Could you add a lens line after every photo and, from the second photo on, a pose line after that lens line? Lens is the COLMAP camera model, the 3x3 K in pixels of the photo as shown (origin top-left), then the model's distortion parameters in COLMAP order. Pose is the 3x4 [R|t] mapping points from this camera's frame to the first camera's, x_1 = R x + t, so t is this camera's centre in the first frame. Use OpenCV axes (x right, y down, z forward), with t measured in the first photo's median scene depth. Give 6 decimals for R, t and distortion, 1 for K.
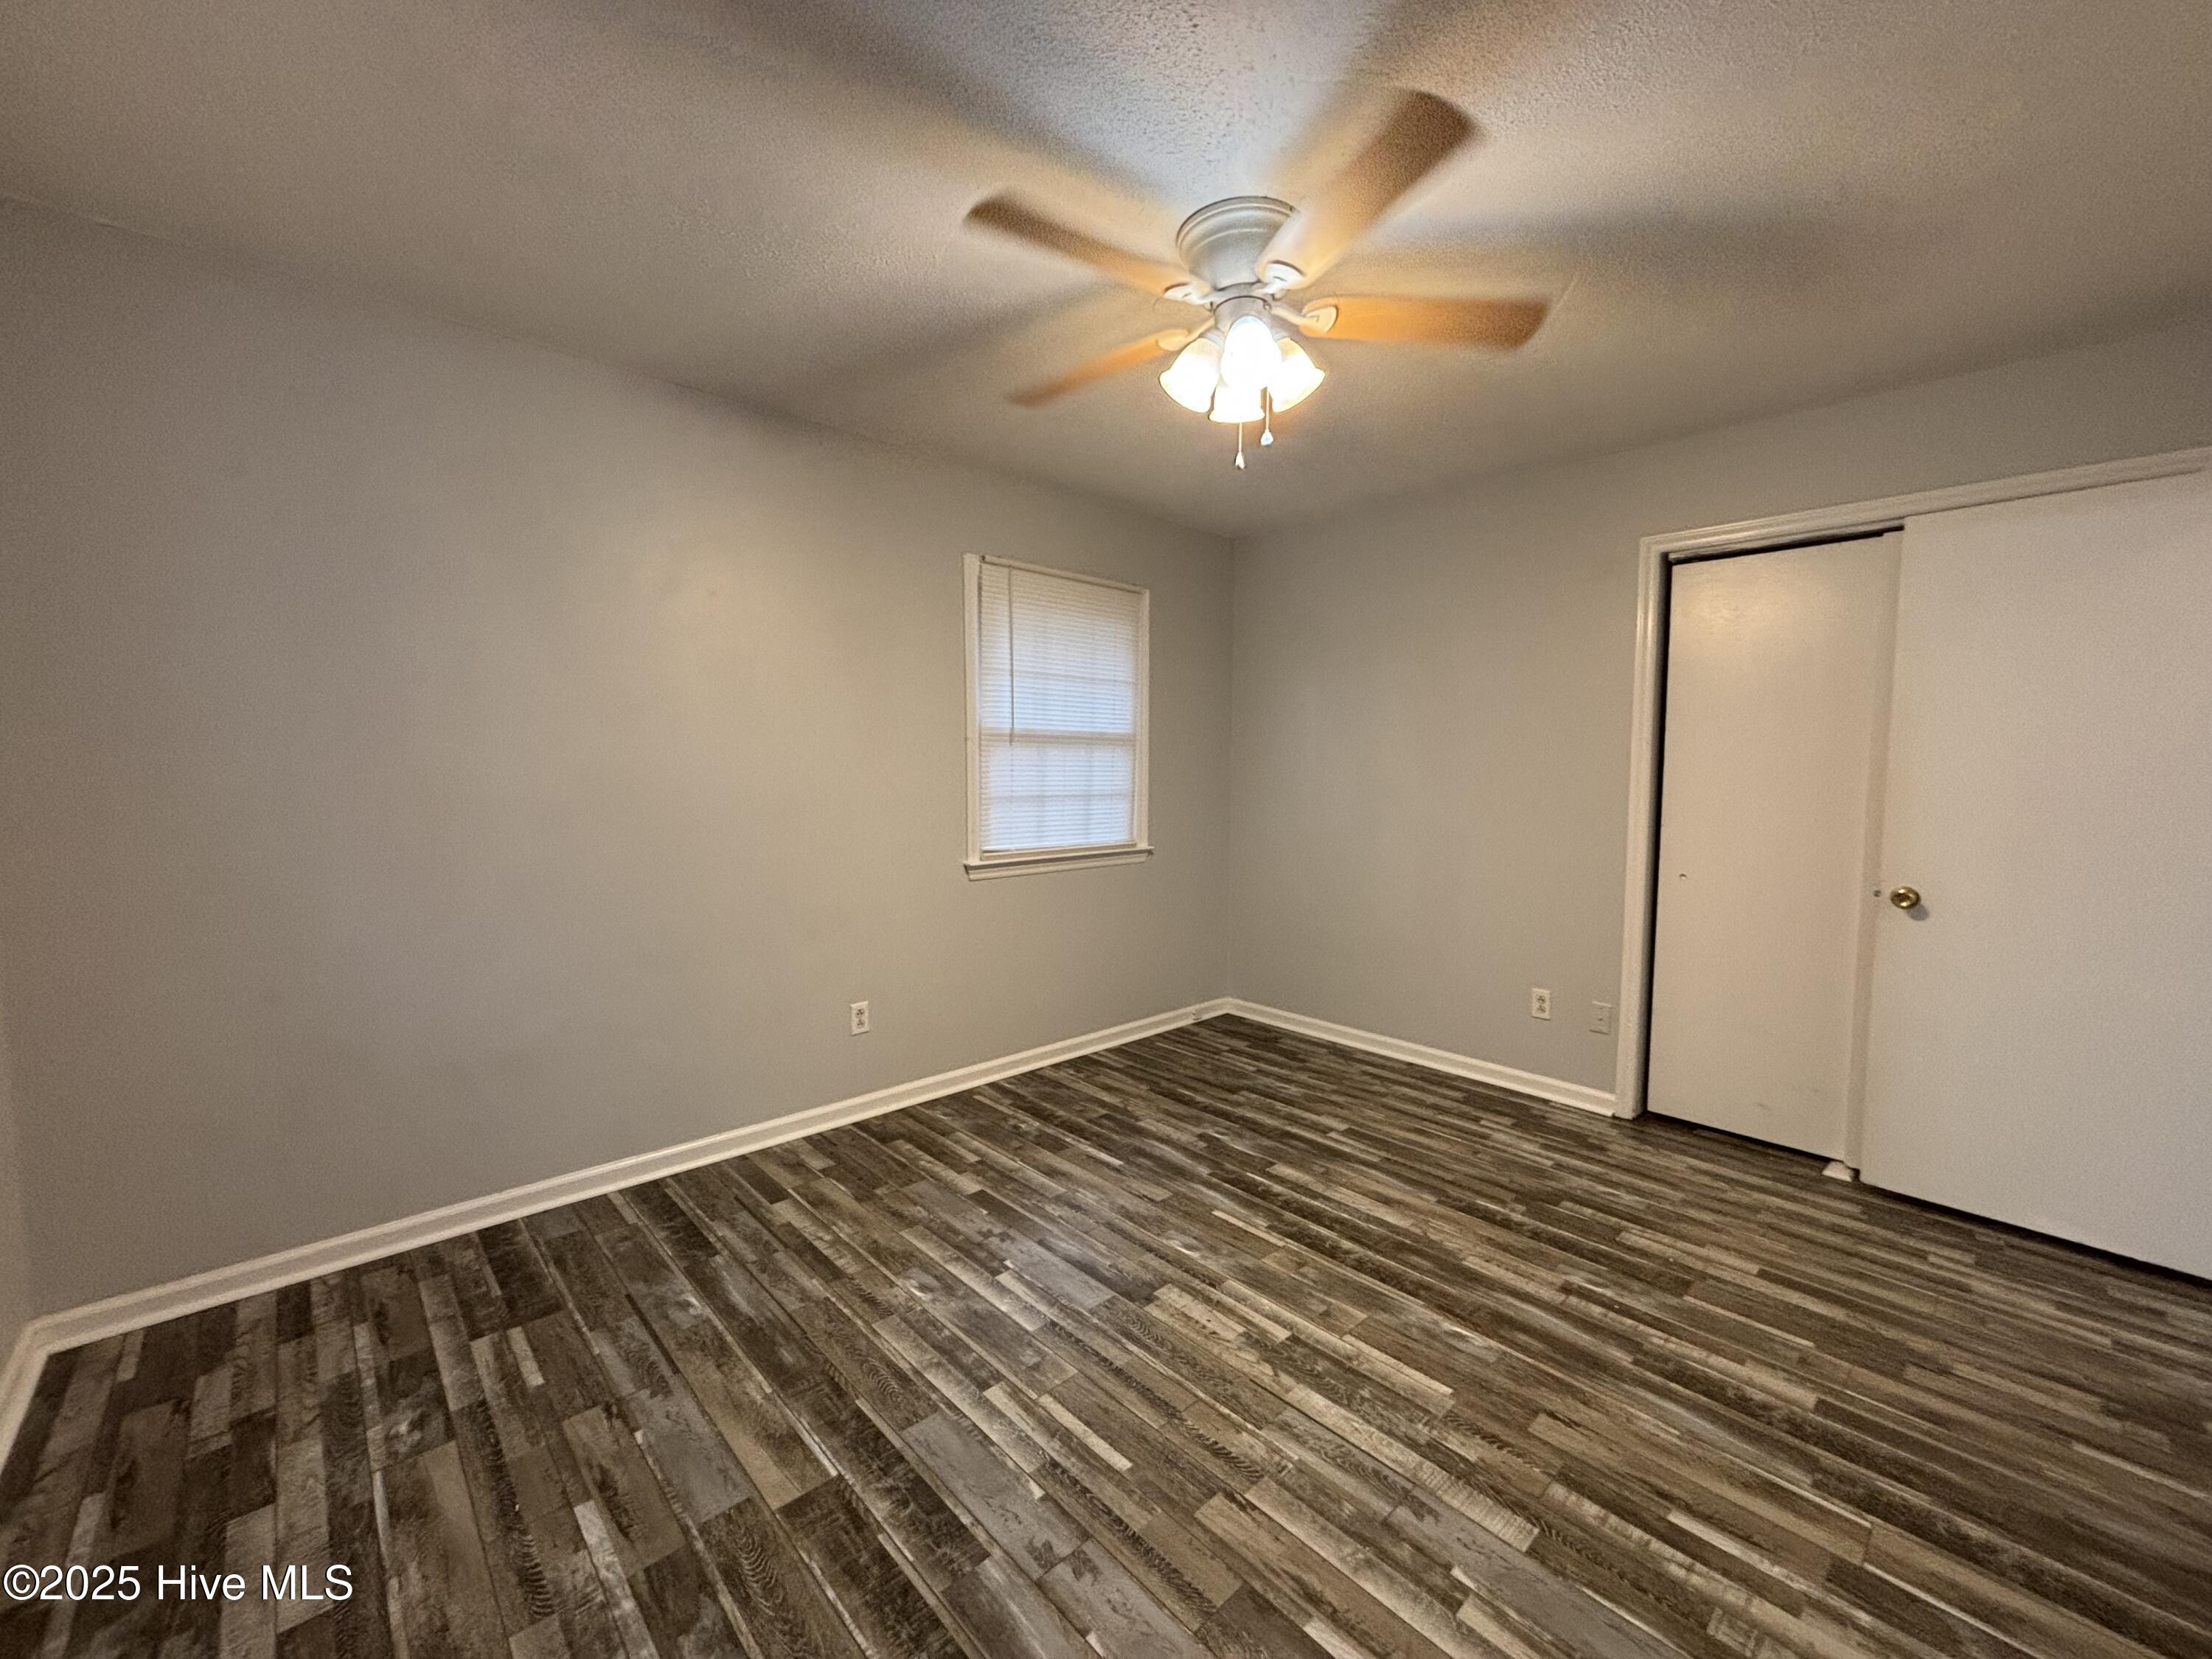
lens RADIAL K [[894.7, 0, 1112.9], [0, 894.7, 822.5], [0, 0, 1]] dist [0.000602, 0.003947]
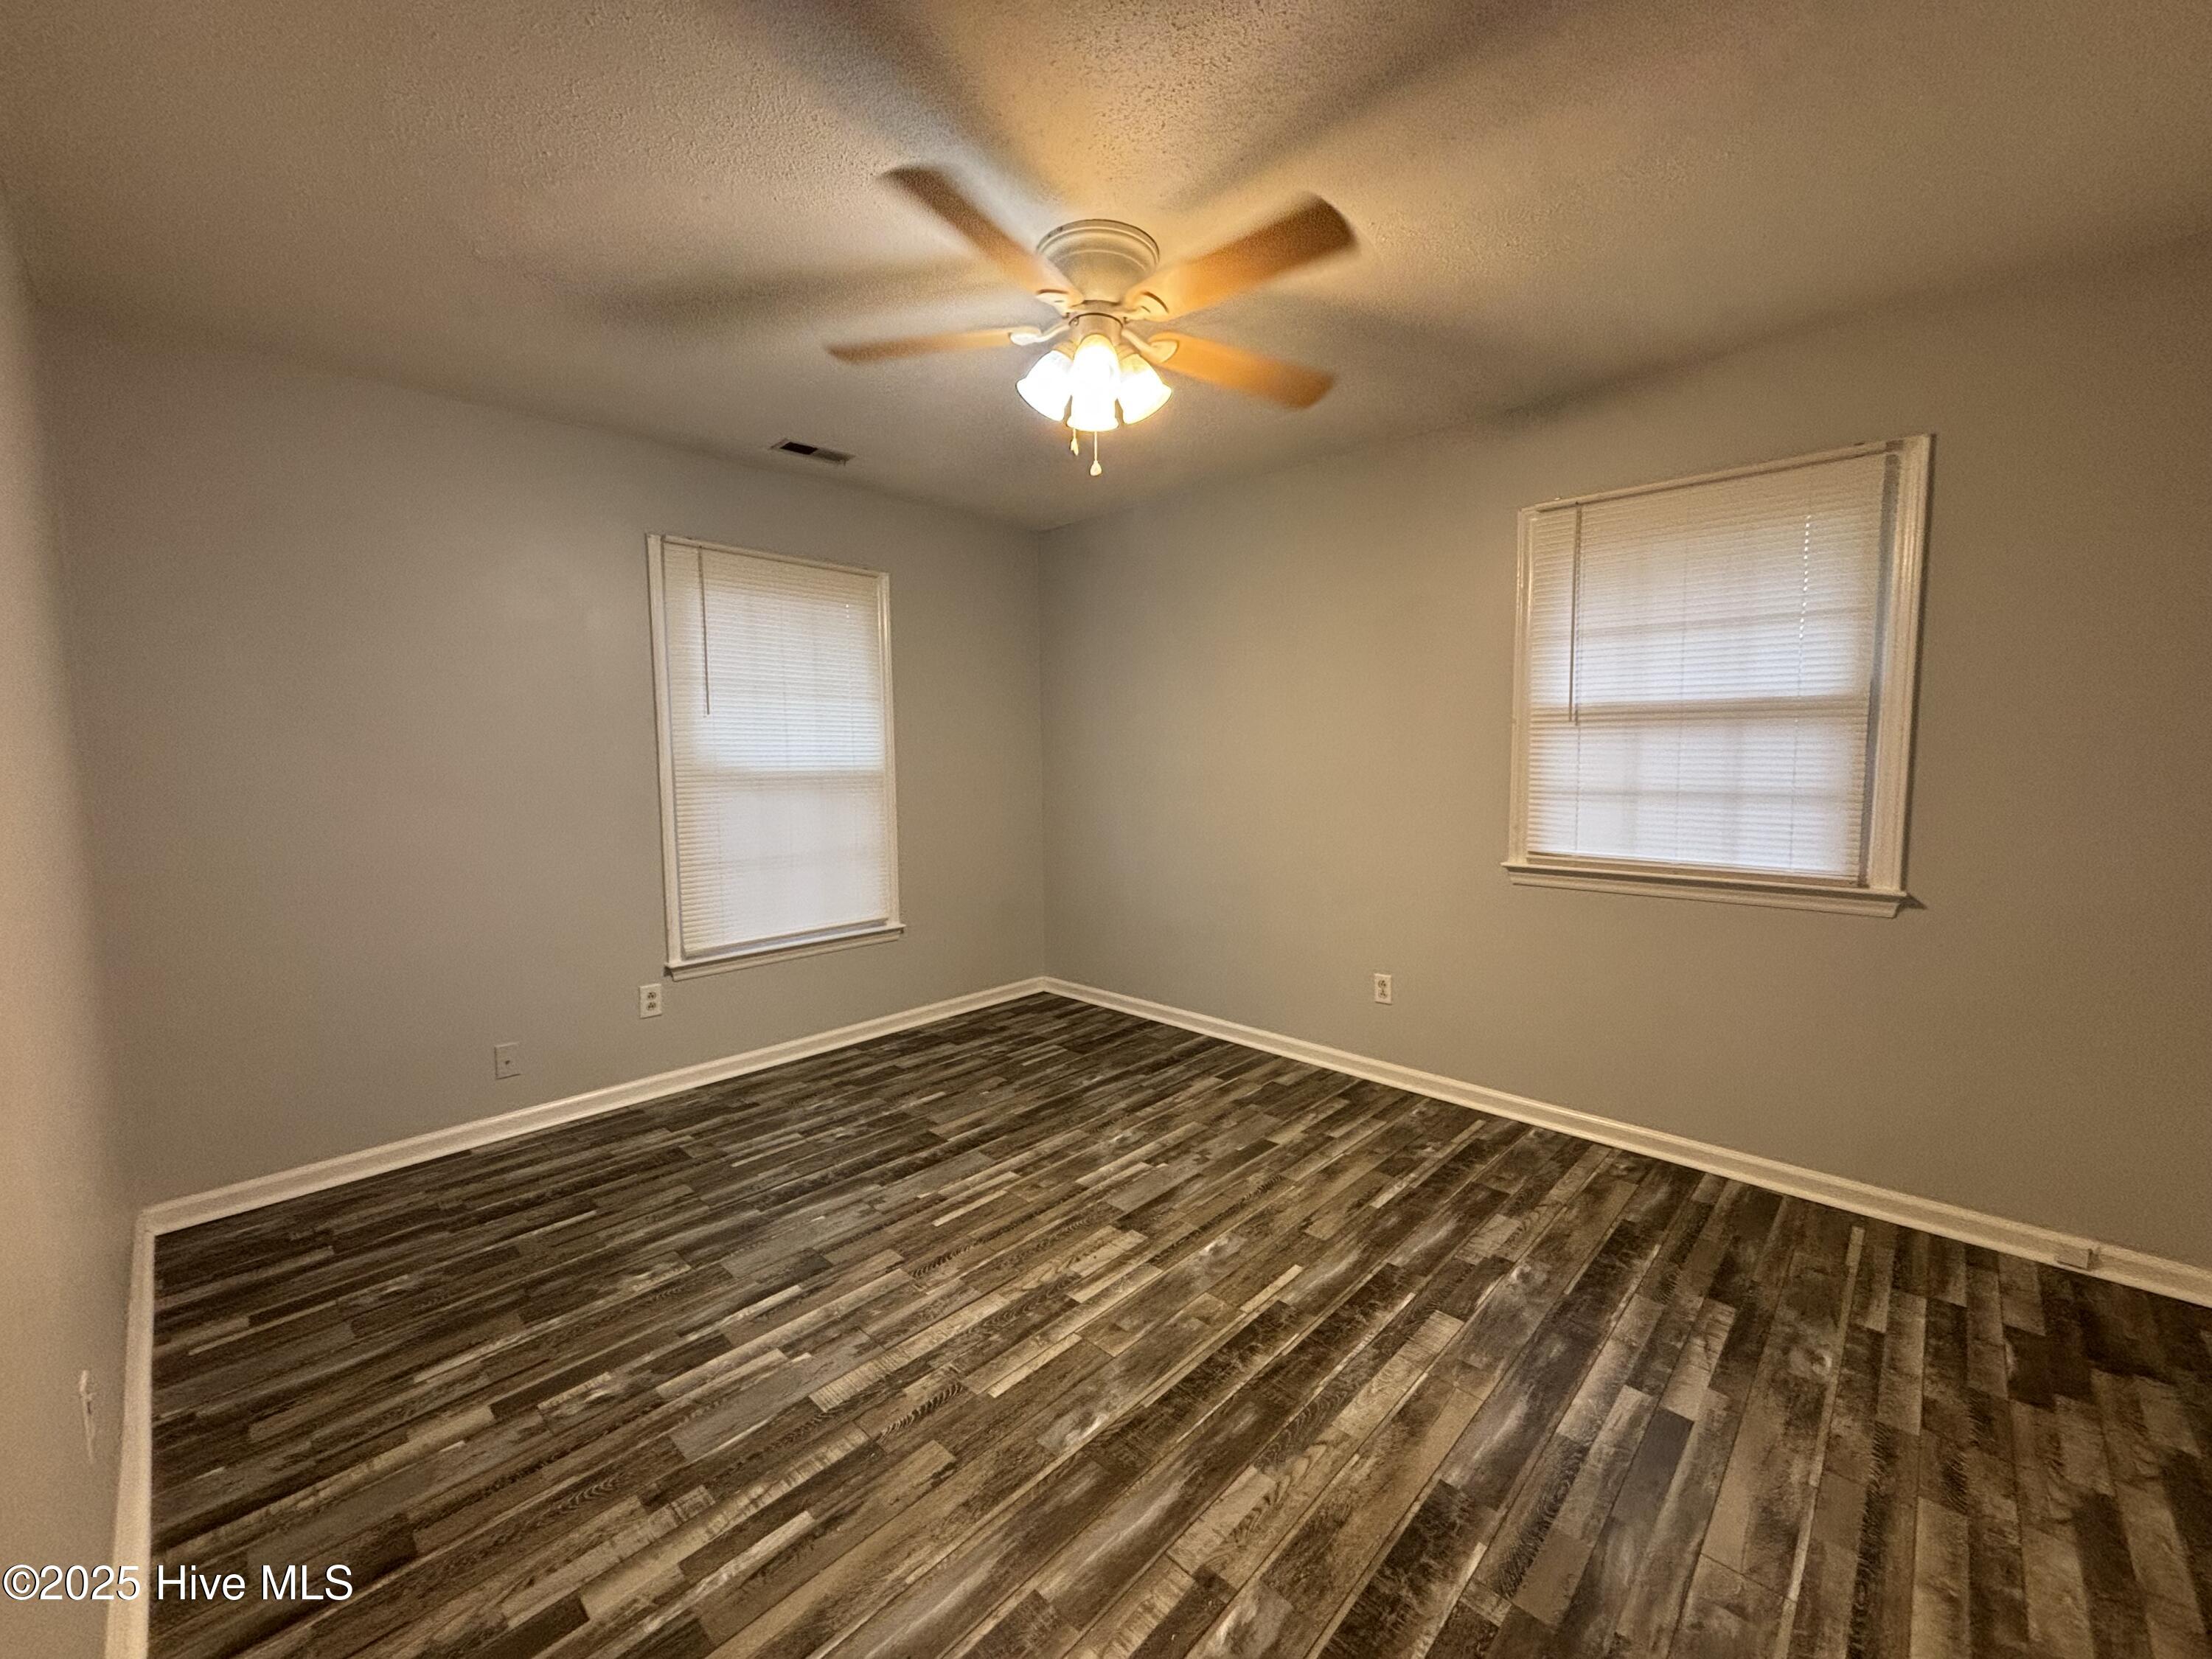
lens RADIAL K [[901.8, 0, 1095.8], [0, 901.8, 826.9], [0, 0, 1]] dist [0.002807, 0.000718]
pose [[0.046758, 0.079738, -0.995719, 1.087716], [-0.060186, 0.995223, 0.076872, -0.050608], [0.997091, 0.056334, 0.051334, 0.851155]]
